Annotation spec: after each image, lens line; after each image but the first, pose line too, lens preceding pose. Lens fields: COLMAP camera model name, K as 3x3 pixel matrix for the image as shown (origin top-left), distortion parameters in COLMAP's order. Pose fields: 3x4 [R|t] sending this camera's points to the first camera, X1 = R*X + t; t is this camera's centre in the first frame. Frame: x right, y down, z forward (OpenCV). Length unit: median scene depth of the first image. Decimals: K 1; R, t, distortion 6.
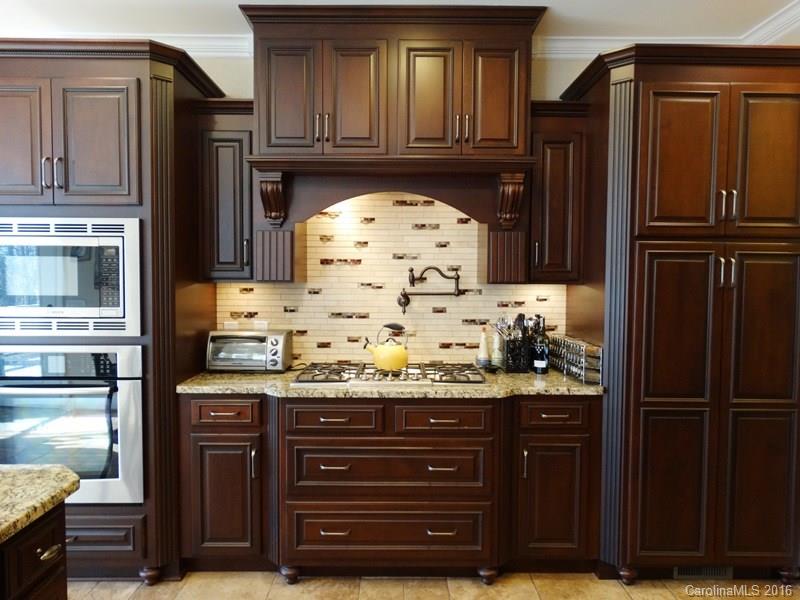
lens RADIAL K [[567.2, 0, 400.0], [0, 567.2, 300.0], [0, 0, 1]] dist [0.000127, 0.000268]
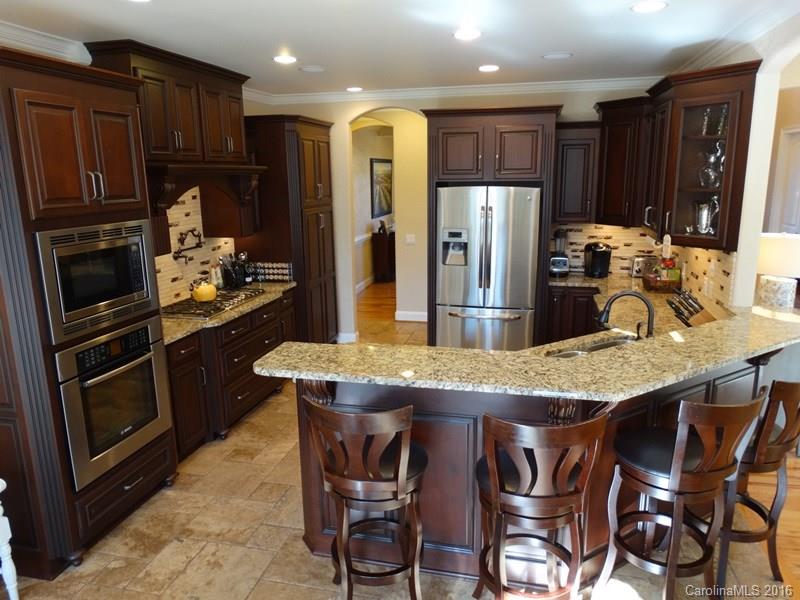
lens RADIAL K [[567.2, 0, 400.0], [0, 567.2, 300.0], [0, 0, 1]] dist [0.000127, 0.000268]
pose [[0.244971, -0.218632, 0.944558, -1.320850], [0.060751, 0.975789, 0.210106, -0.168054], [-0.967625, 0.005914, 0.252322, 0.096586]]
